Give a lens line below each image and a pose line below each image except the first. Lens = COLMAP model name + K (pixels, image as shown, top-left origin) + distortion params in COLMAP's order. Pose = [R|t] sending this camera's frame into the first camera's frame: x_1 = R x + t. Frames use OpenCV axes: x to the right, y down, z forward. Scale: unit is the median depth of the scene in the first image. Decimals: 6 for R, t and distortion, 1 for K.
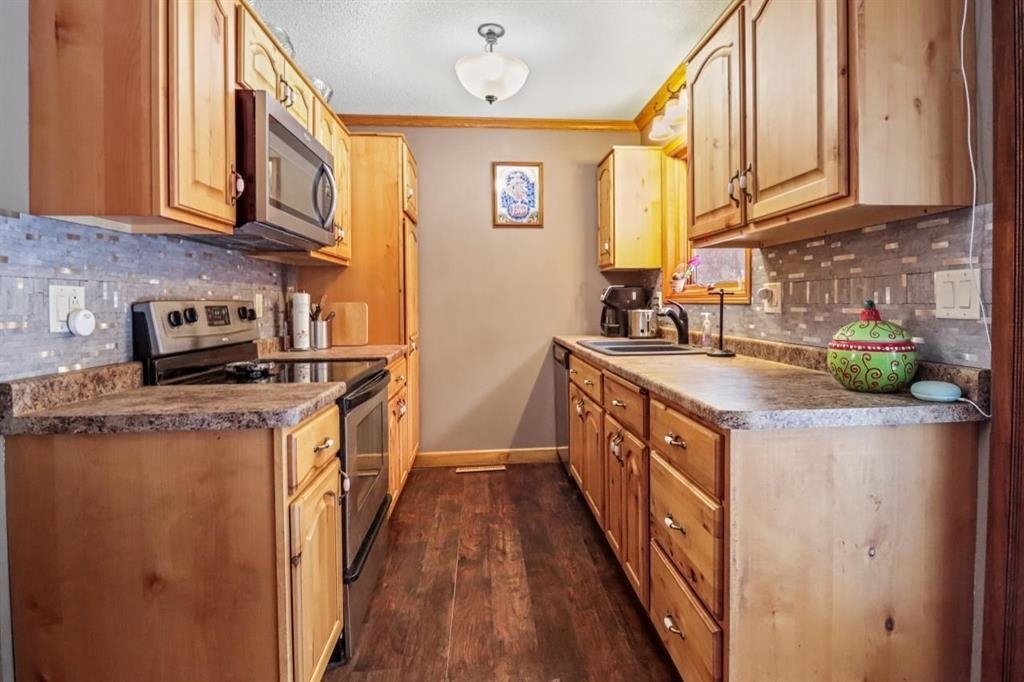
lens RADIAL K [[541.8, 0, 532.7], [0, 541.8, 311.3], [0, 0, 1]] dist [-0.008256, -0.003821]
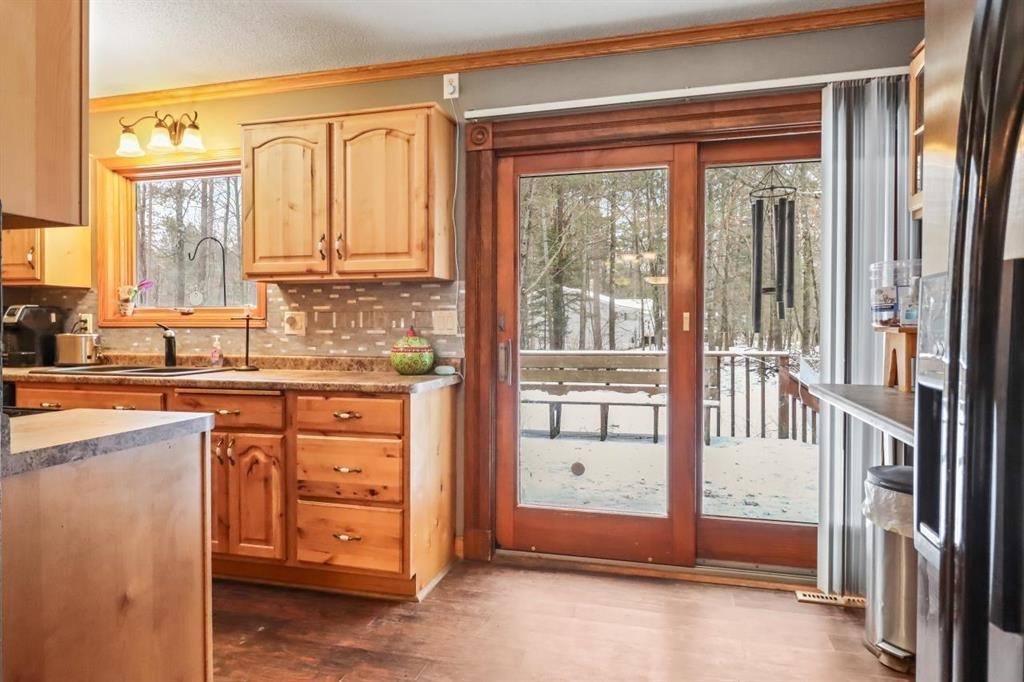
lens RADIAL K [[631.5, 0, 505.3], [0, 631.5, 338.3], [0, 0, 1]] dist [-0.008253, 0.001567]
pose [[0.354821, -0.008113, 0.934899, -0.988565], [0.010420, 0.999935, 0.004723, 0.012914], [-0.934876, 0.008065, 0.354882, -0.042282]]
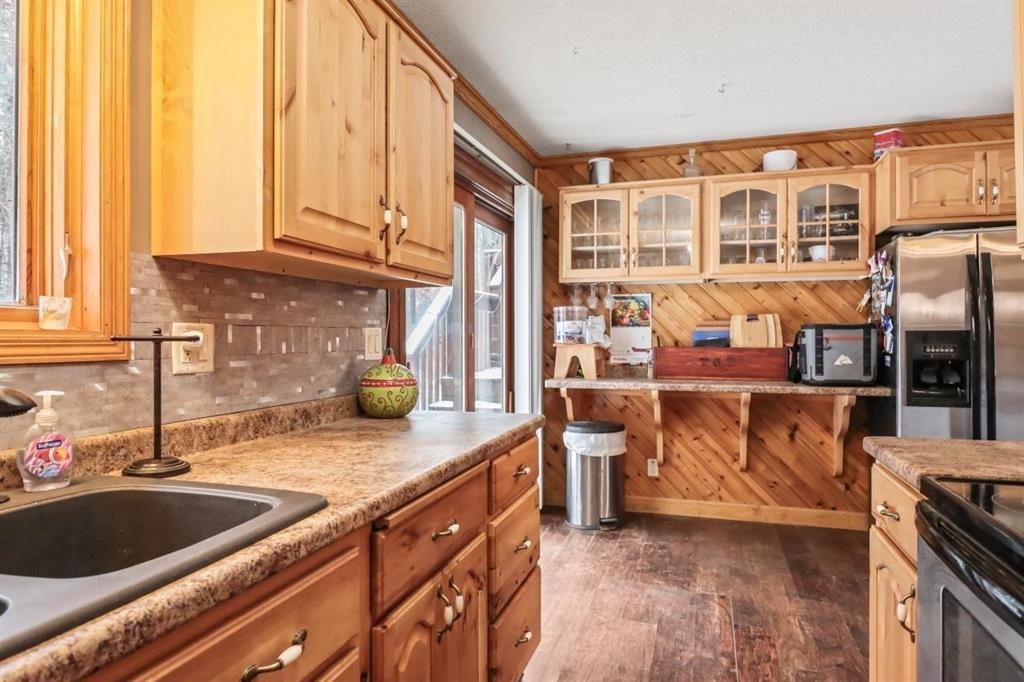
lens RADIAL K [[631.5, 0, 509.5], [0, 631.5, 340.1], [0, 0, 1]] dist [-0.008253, 0.001567]
pose [[-0.922384, 0.016664, 0.385914, -0.182886], [0.023605, 0.999634, 0.013253, -0.041014], [-0.385551, 0.021334, -0.922440, 1.808098]]
